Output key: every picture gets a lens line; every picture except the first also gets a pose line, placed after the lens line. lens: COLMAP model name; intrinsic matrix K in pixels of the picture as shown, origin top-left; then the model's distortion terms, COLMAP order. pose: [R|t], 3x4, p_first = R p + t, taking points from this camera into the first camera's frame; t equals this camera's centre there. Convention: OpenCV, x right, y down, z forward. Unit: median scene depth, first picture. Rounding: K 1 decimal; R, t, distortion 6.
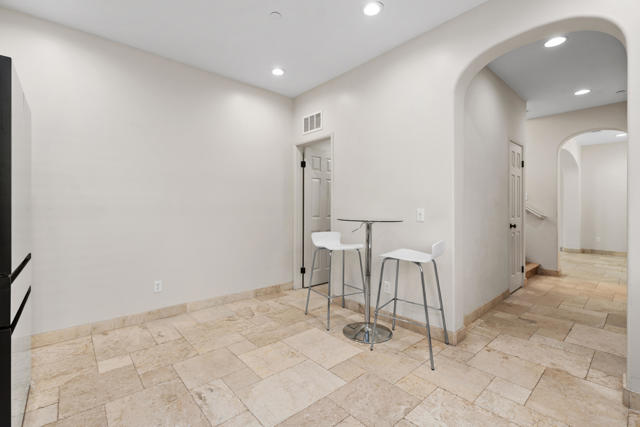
lens RADIAL K [[286.1, 0, 320.0], [0, 286.1, 213.5], [0, 0, 1]] dist [0.001873, 0.000219]
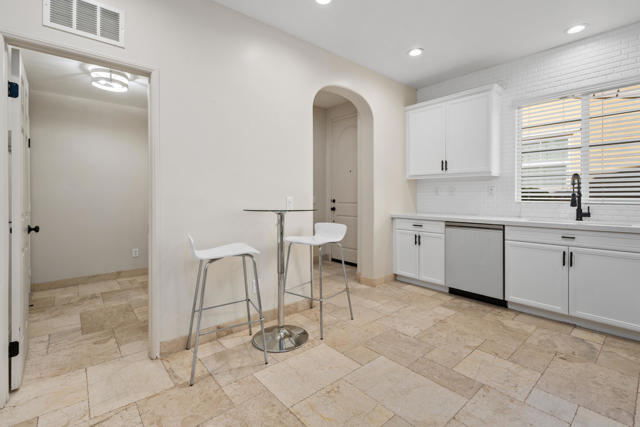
lens RADIAL K [[290.8, 0, 321.3], [0, 290.8, 197.0], [0, 0, 1]] dist [0.002406, 0.000224]
pose [[0.005122, 0.002082, 0.999985, -0.735240], [0.017041, 0.999852, -0.002169, -0.012560], [-0.999842, 0.017052, 0.005086, 0.874659]]
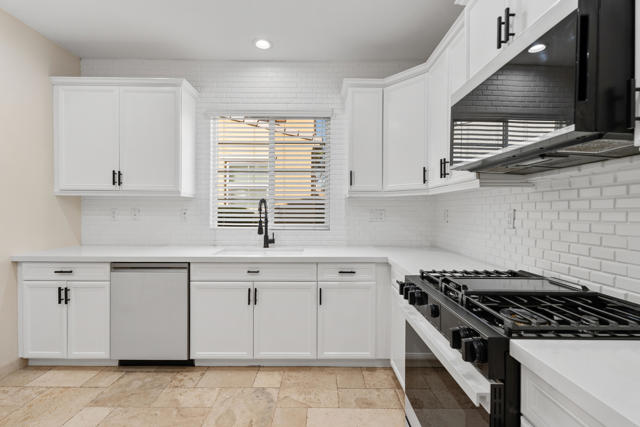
lens RADIAL K [[286.1, 0, 320.0], [0, 286.1, 213.5], [0, 0, 1]] dist [0.001873, 0.000219]
pose [[-0.752946, -0.004736, 0.658065, -0.456863], [0.010822, 0.999750, 0.019578, -0.051889], [-0.657993, 0.021862, -0.752706, 0.554417]]
